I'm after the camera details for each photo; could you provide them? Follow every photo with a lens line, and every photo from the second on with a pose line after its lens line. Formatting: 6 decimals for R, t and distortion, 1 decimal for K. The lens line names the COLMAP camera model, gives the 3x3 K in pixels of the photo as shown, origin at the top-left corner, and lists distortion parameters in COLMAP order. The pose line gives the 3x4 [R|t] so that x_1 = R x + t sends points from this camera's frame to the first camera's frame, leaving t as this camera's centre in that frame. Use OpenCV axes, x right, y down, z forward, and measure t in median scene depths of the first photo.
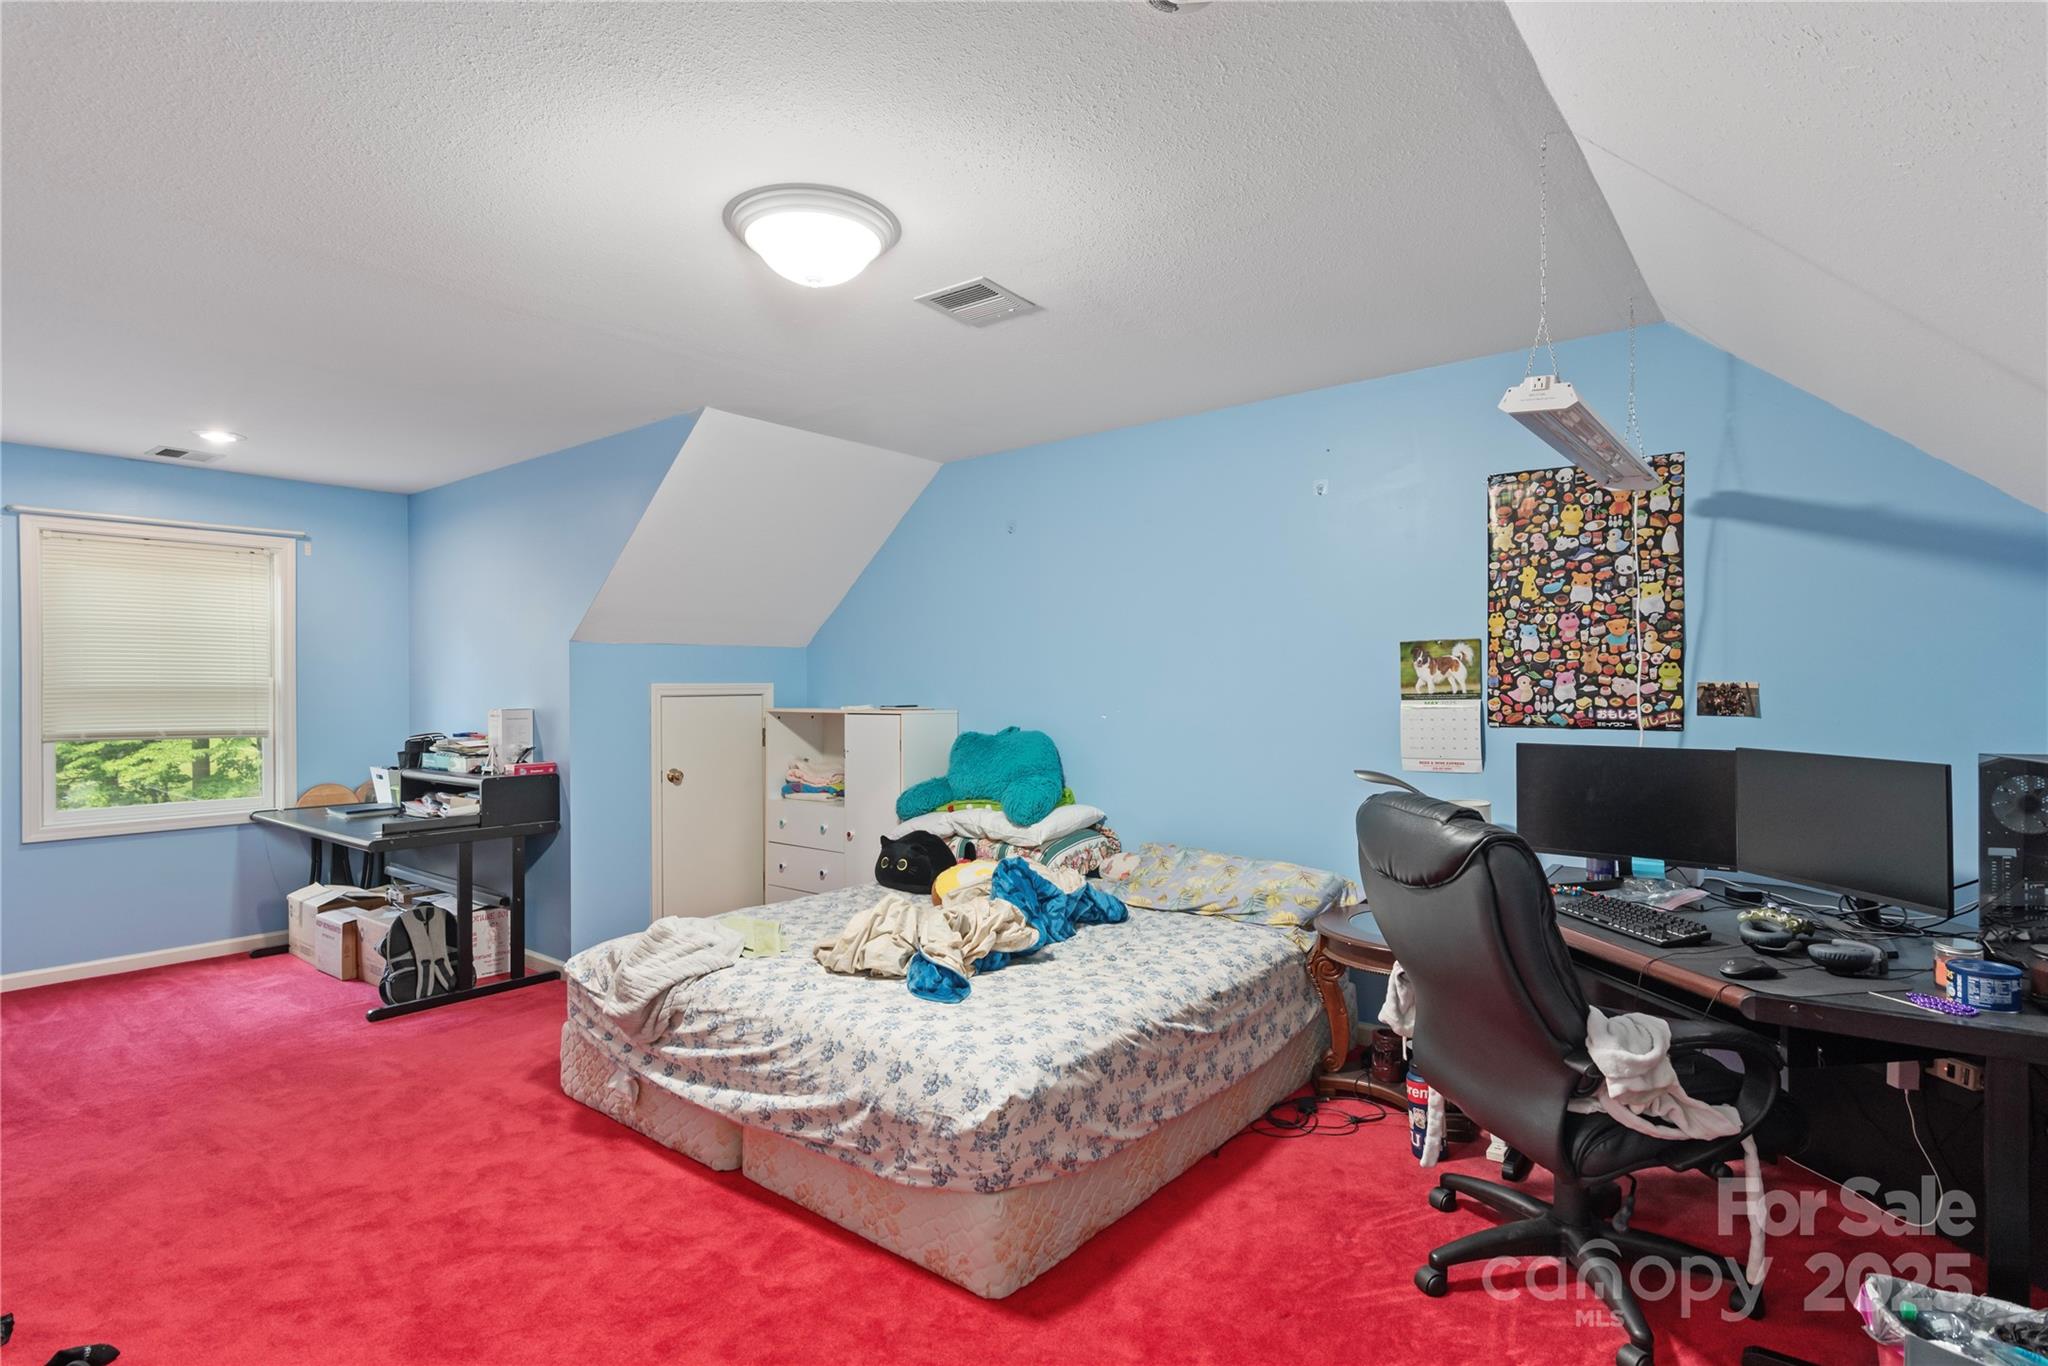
lens RADIAL K [[1008.5, 0, 1024.0], [0, 1008.5, 683.0], [0, 0, 1]] dist [0.010739, -0.001329]
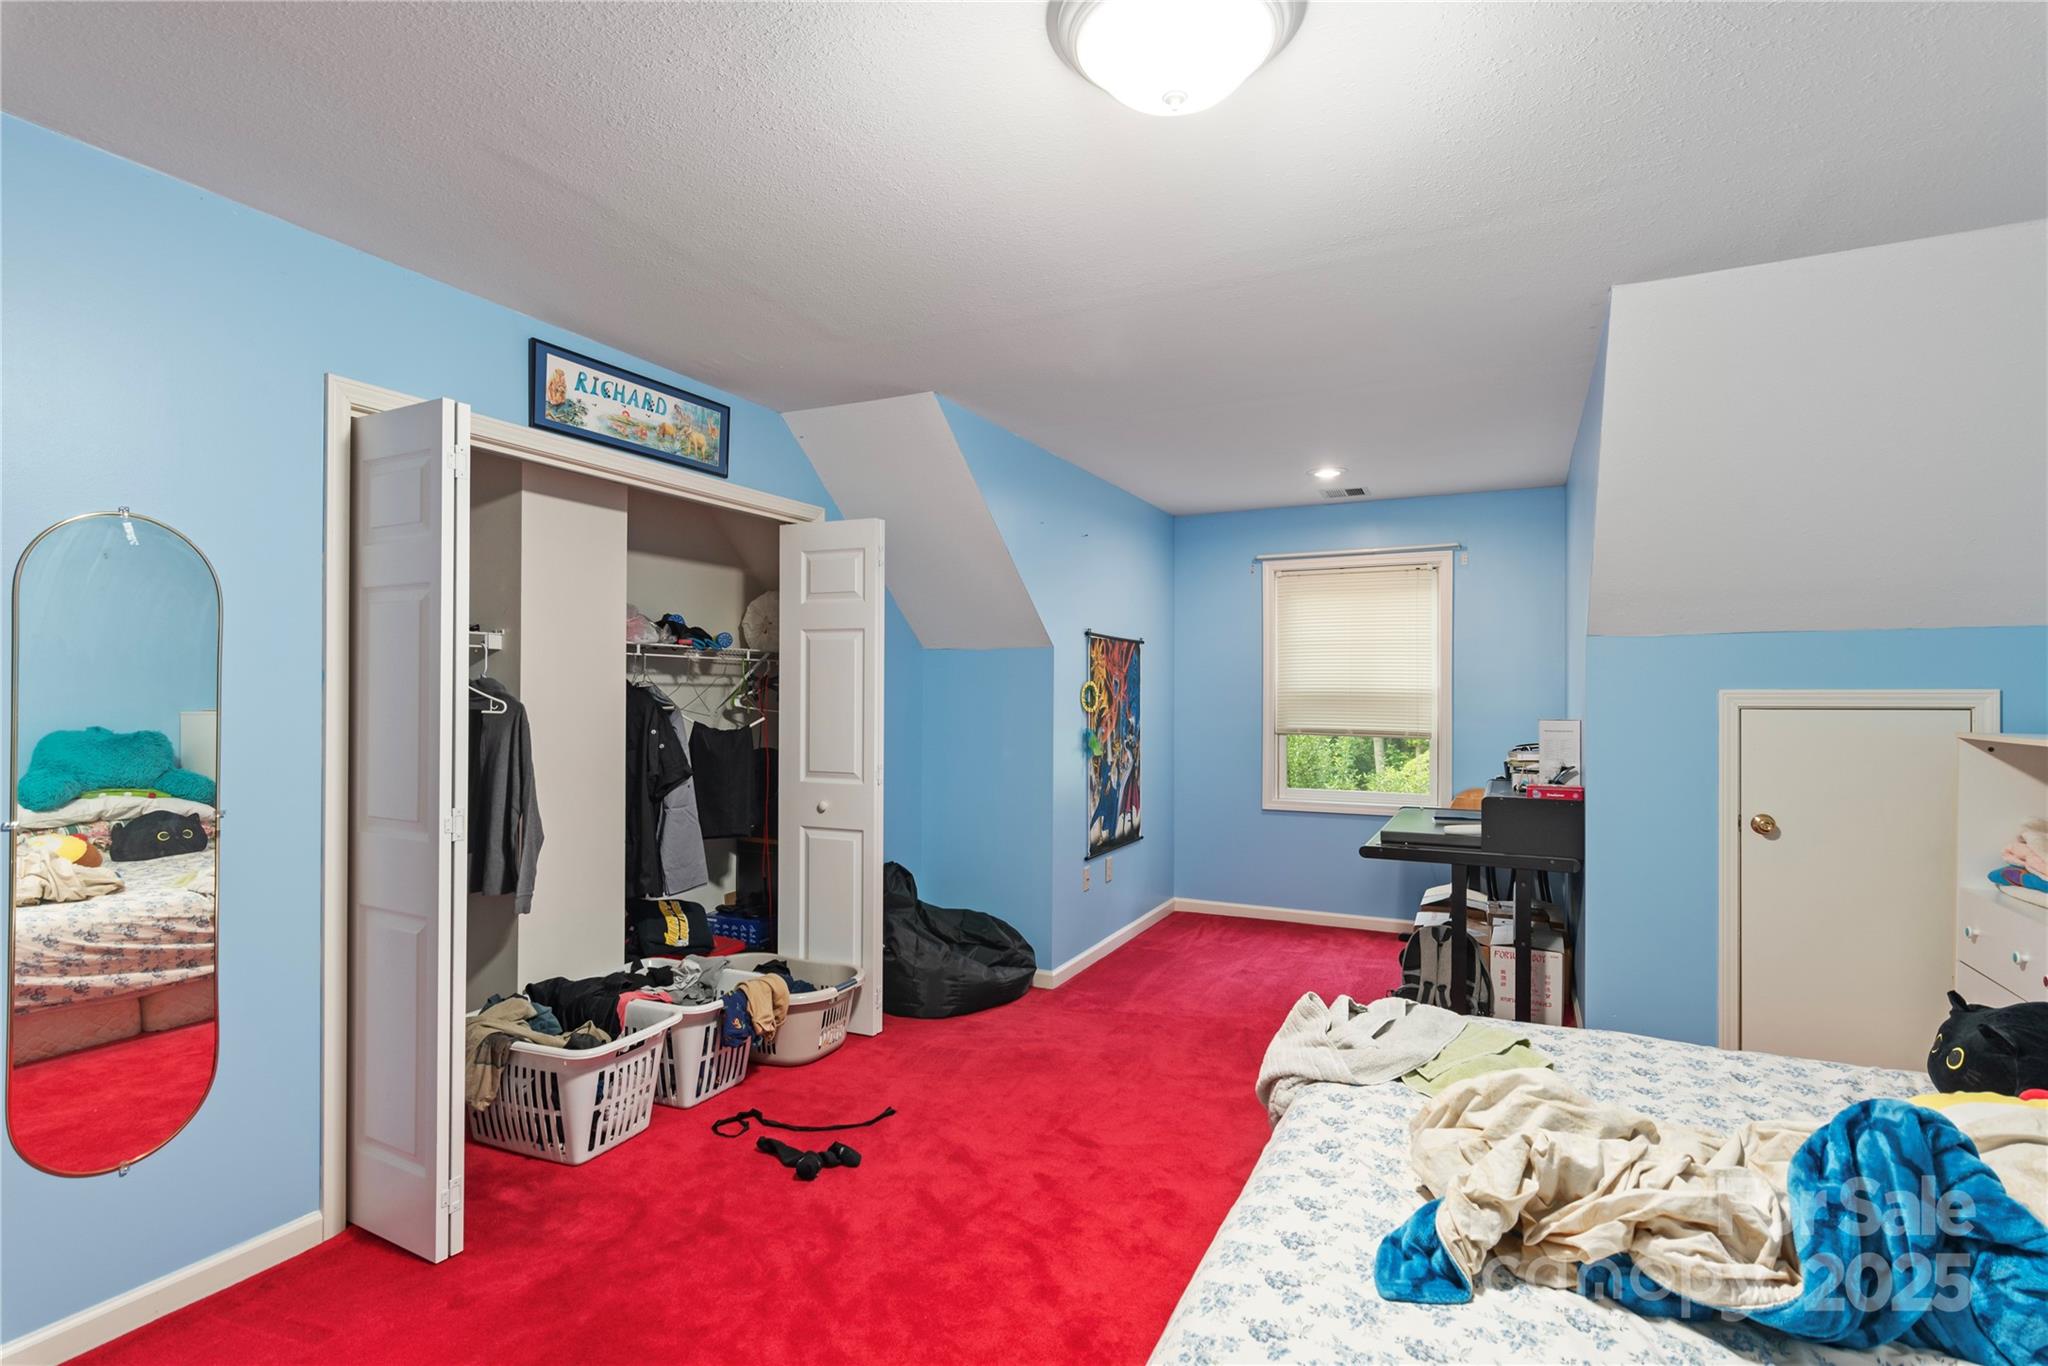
lens RADIAL K [[1008.5, 0, 1024.0], [0, 1008.5, 683.0], [0, 0, 1]] dist [0.010739, -0.001329]
pose [[0.228239, -0.003385, -0.973599, 0.227788], [-0.001783, 0.999991, -0.003895, -0.000644], [0.973603, 0.002625, 0.228231, 0.390329]]
